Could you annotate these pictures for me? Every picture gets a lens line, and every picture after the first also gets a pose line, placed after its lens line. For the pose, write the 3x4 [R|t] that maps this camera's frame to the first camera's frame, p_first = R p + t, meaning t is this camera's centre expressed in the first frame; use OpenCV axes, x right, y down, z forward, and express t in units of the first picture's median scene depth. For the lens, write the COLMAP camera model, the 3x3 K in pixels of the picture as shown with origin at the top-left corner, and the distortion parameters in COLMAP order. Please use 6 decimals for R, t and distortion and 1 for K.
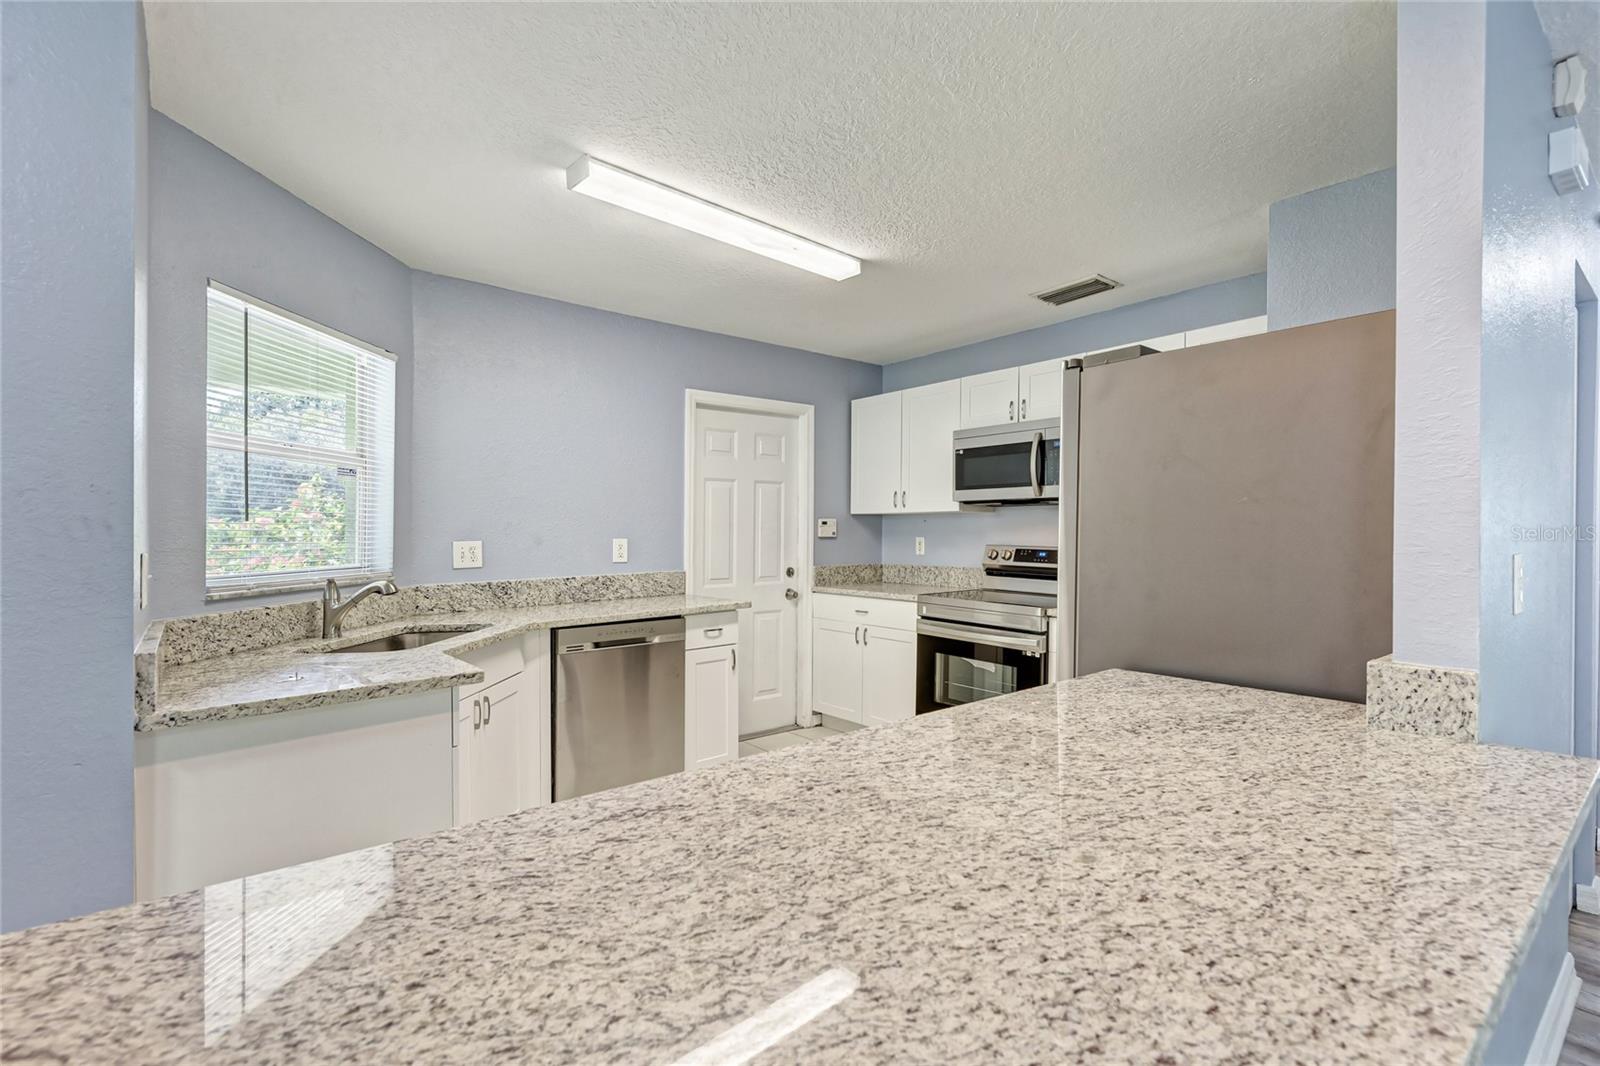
lens RADIAL K [[735.5, 0, 803.9], [0, 735.5, 531.2], [0, 0, 1]] dist [0.003540, 0.000139]
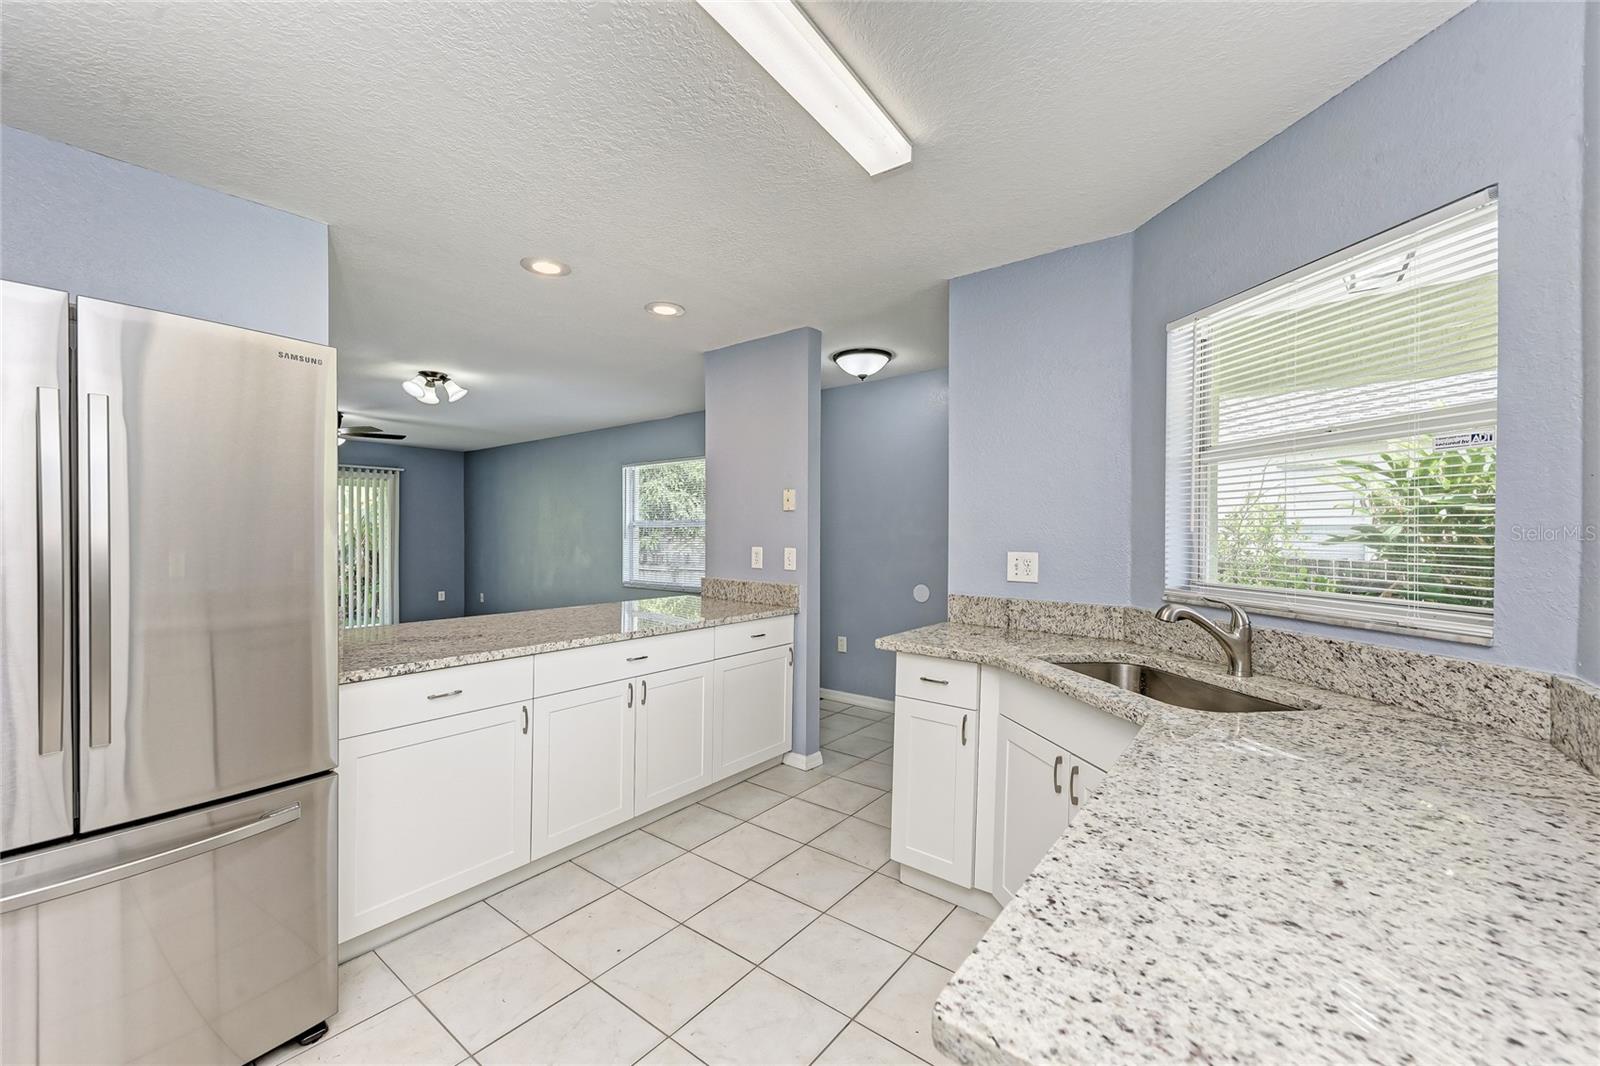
lens RADIAL K [[627.6, 0, 807.1], [0, 627.6, 538.0], [0, 0, 1]] dist [0.016086, -0.000024]
pose [[-0.972269, -0.003038, -0.233846, -0.023584], [-0.004222, 0.999981, 0.004563, -0.003525], [0.233827, 0.005424, -0.972263, 1.299636]]
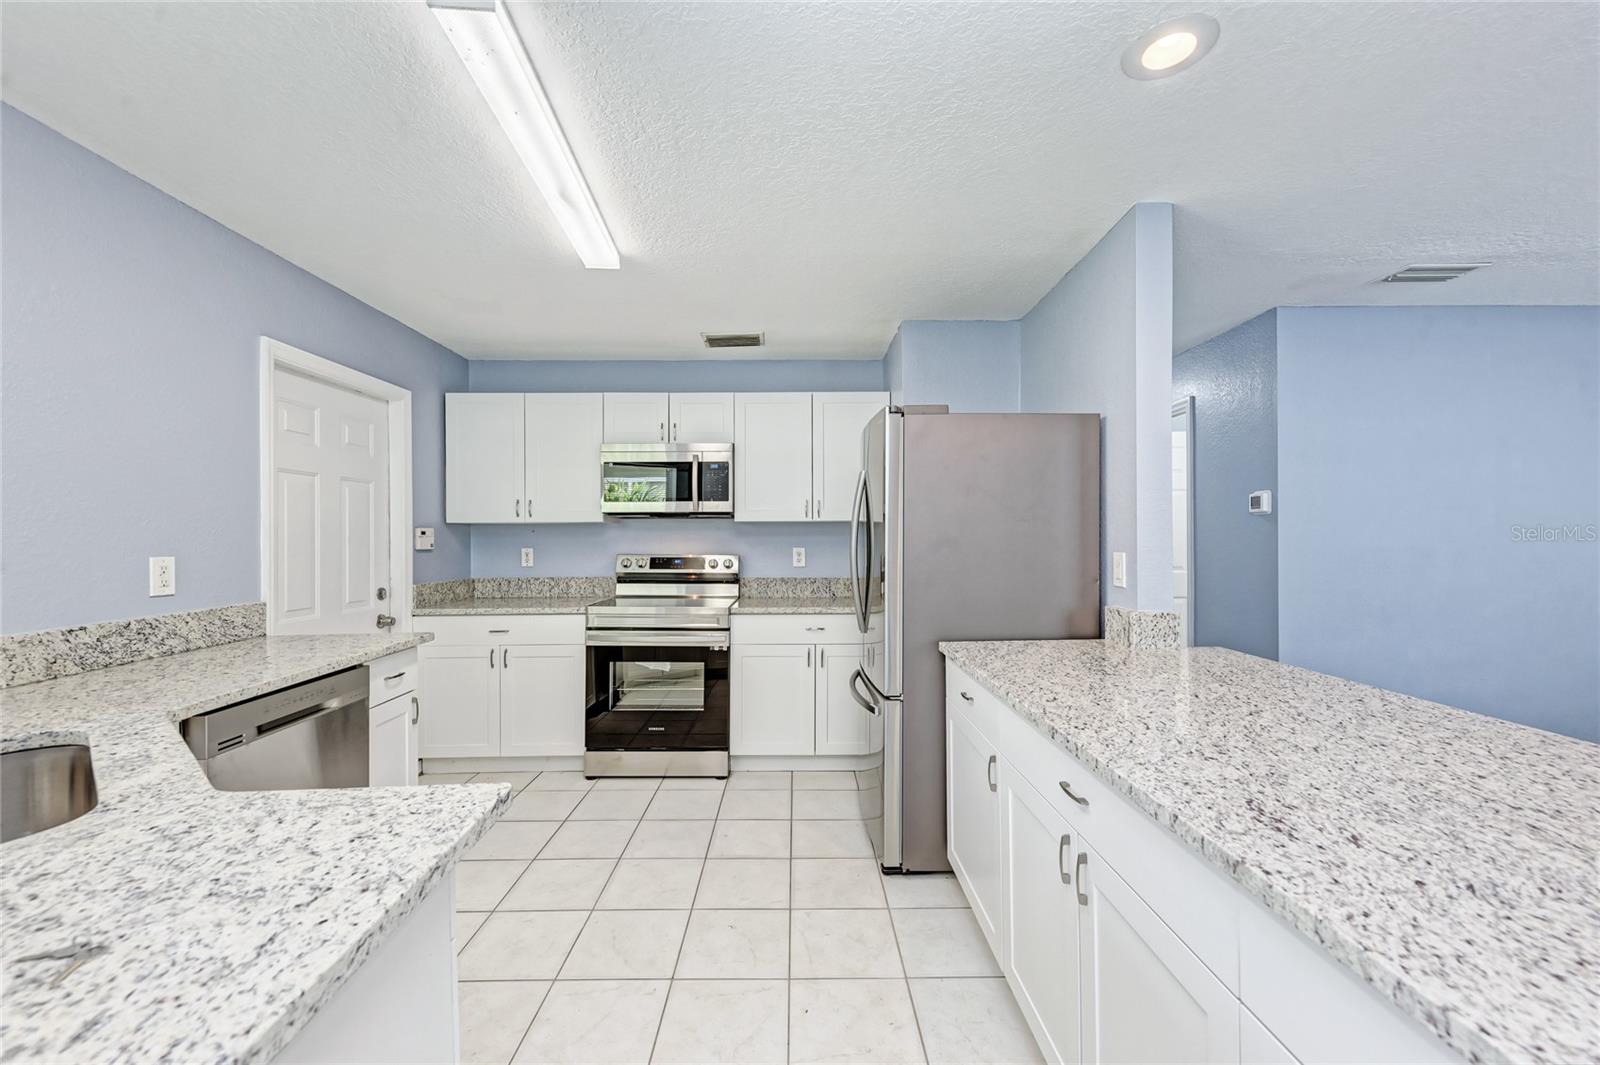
lens RADIAL K [[634.7, 0, 806.5], [0, 634.7, 536.5], [0, 0, 1]] dist [0.012287, -0.006566]
pose [[0.617098, -0.000328, 0.786886, -0.420055], [0.005989, 0.999973, -0.004280, -0.001925], [-0.786863, 0.007354, 0.617083, 0.307544]]
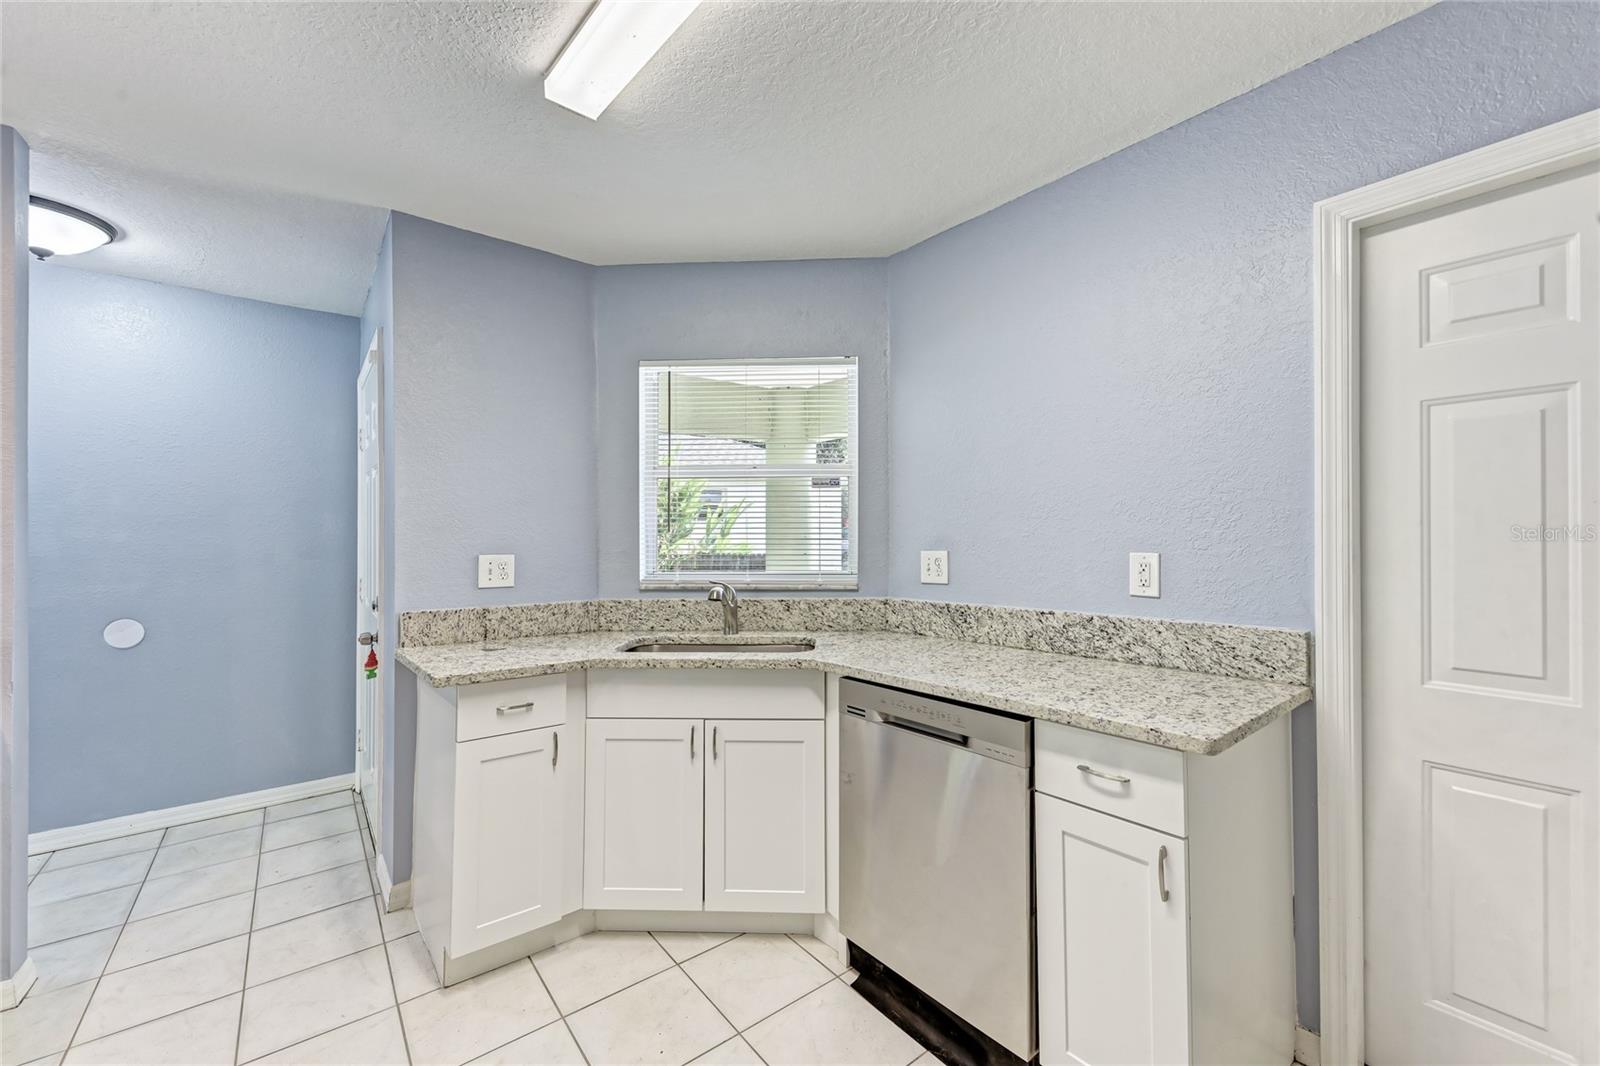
lens RADIAL K [[619.6, 0, 800.7], [0, 619.6, 535.7], [0, 0, 1]] dist [0.015347, -0.006975]
pose [[-0.001666, -0.003454, -0.999993, 0.262784], [0.003047, 0.999989, -0.003459, -0.002196], [0.999994, -0.003053, -0.001656, 0.928996]]
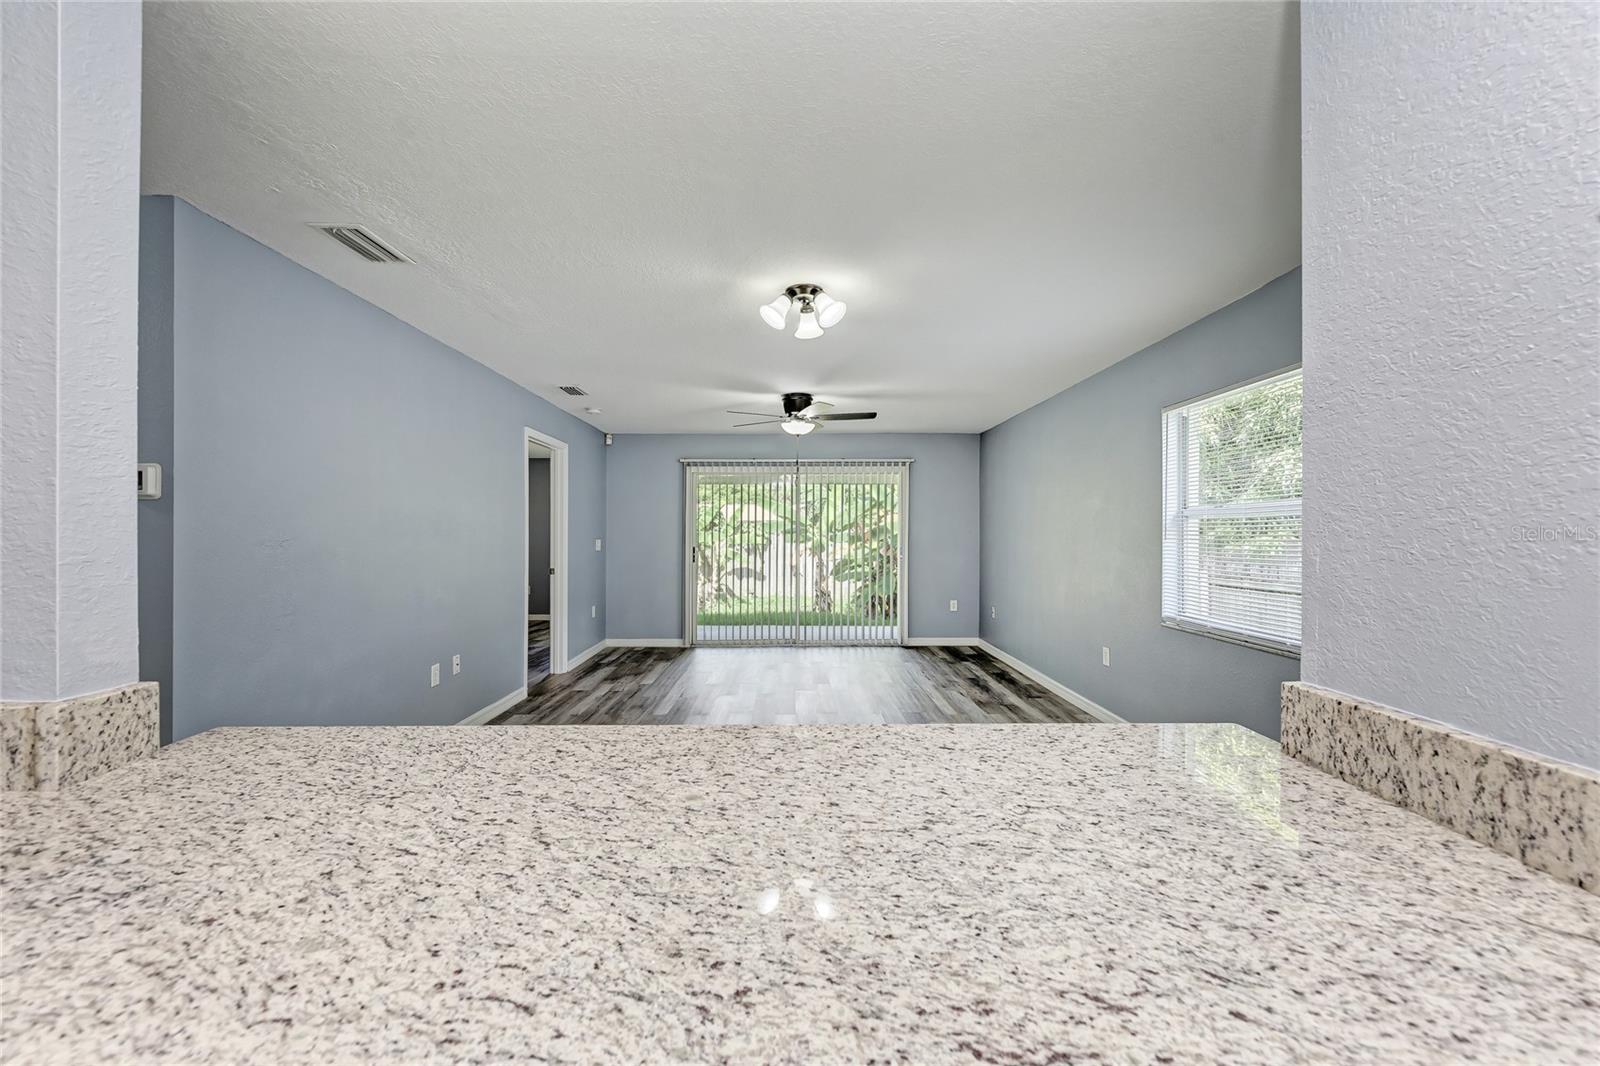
lens RADIAL K [[636.5, 0, 794.4], [0, 636.5, 538.7], [0, 0, 1]] dist [0.015019, -0.008202]
pose [[-0.785335, -0.005579, 0.619046, -0.114870], [0.000577, 0.999952, 0.009743, -0.001928], [-0.619071, 0.008009, -0.785294, 0.476541]]
